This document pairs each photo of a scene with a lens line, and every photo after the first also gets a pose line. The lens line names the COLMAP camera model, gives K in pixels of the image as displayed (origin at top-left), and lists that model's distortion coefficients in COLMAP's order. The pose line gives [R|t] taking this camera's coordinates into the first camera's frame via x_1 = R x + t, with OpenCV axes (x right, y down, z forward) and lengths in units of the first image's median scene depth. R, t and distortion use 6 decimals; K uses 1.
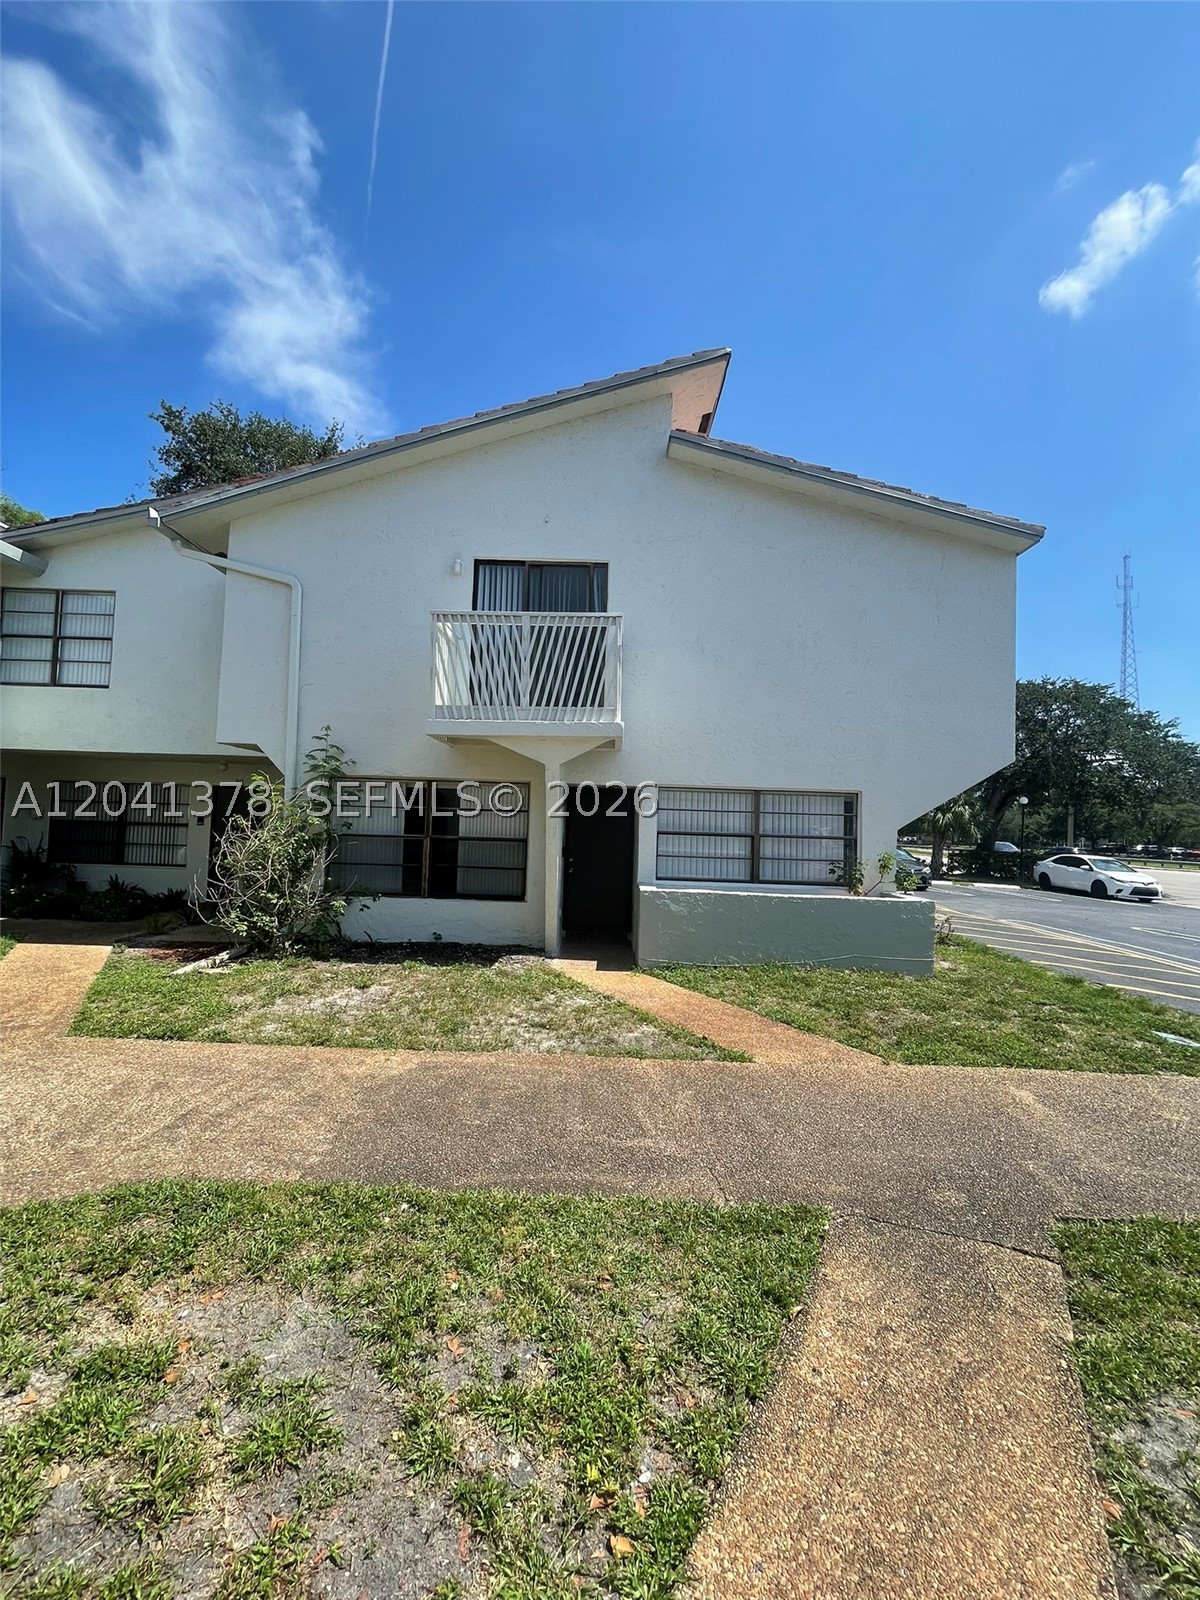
lens RADIAL K [[649.1, 0, 601.1], [0, 649.1, 801.1], [0, 0, 1]] dist [-0.004072, -0.000251]
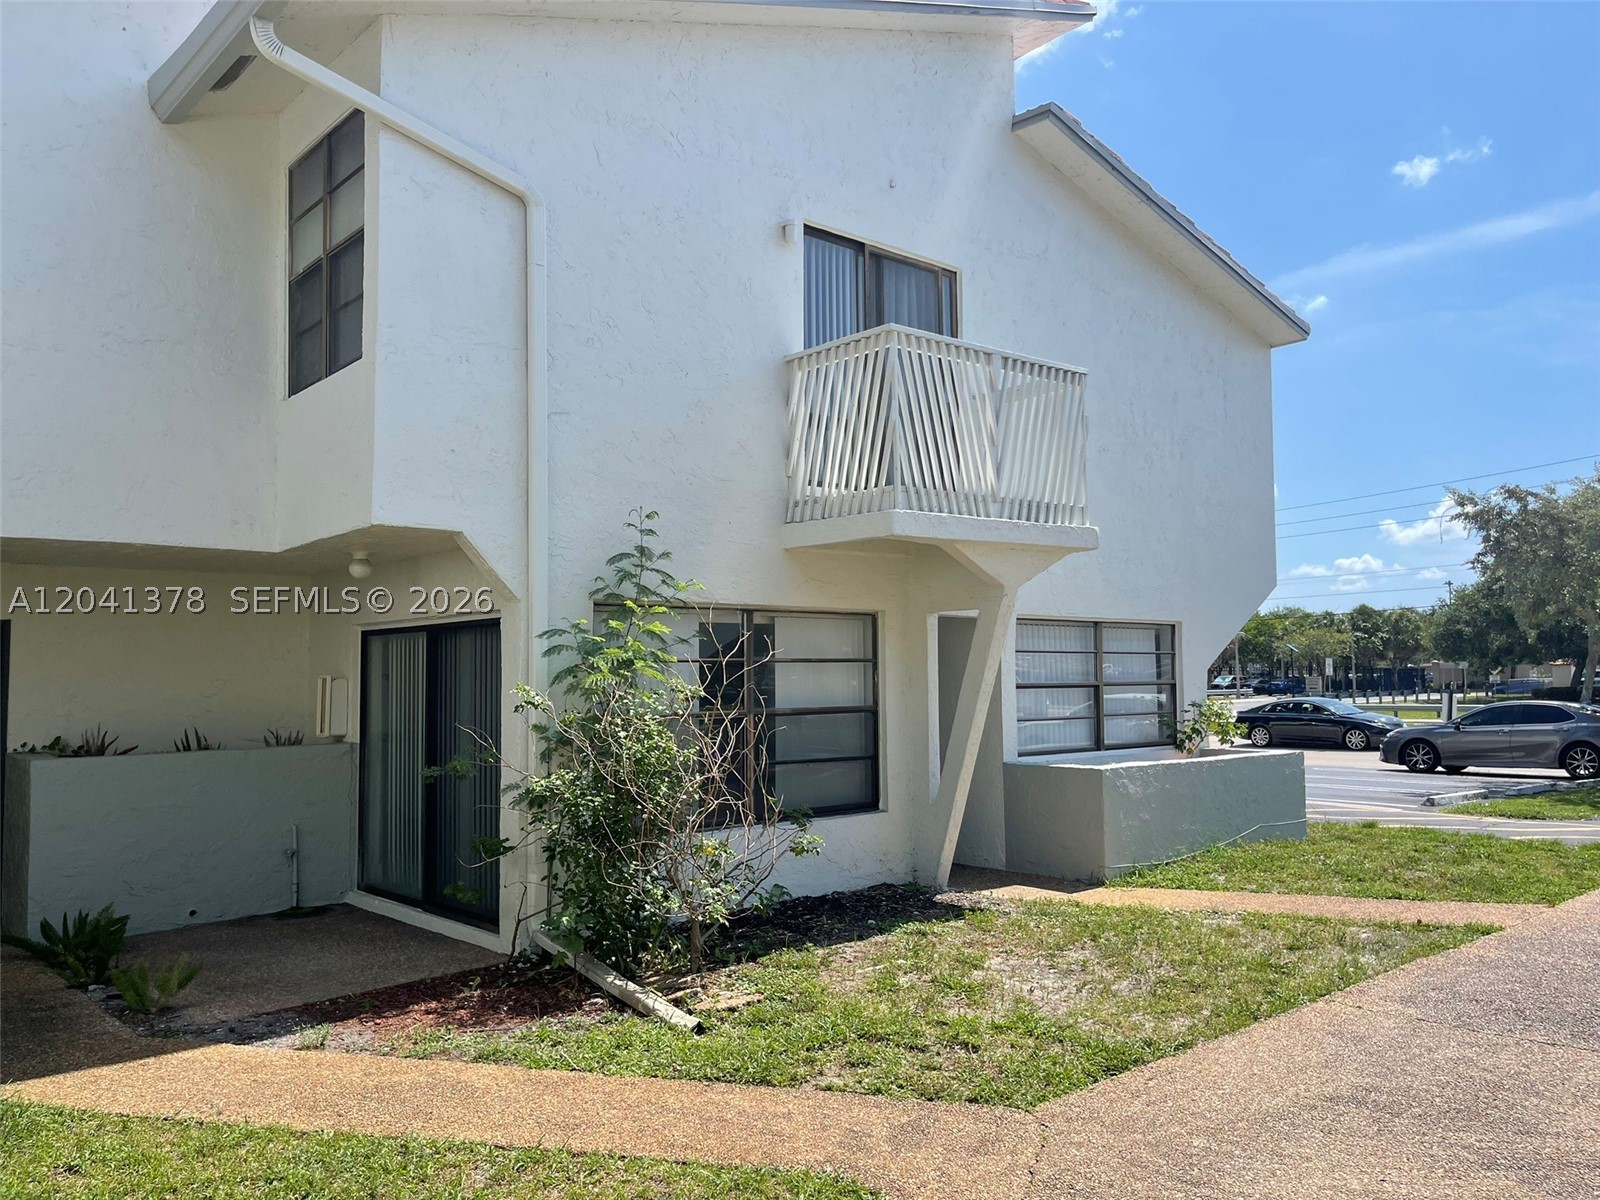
lens RADIAL K [[1214.8, 0, 800.4], [0, 1214.8, 601.2], [0, 0, 1]] dist [0.056307, -0.061736]
pose [[0.749364, 0.002992, 0.662152, -0.907885], [0.011433, 0.999782, -0.017457, -0.019508], [-0.662060, 0.020652, 0.749166, 0.201912]]
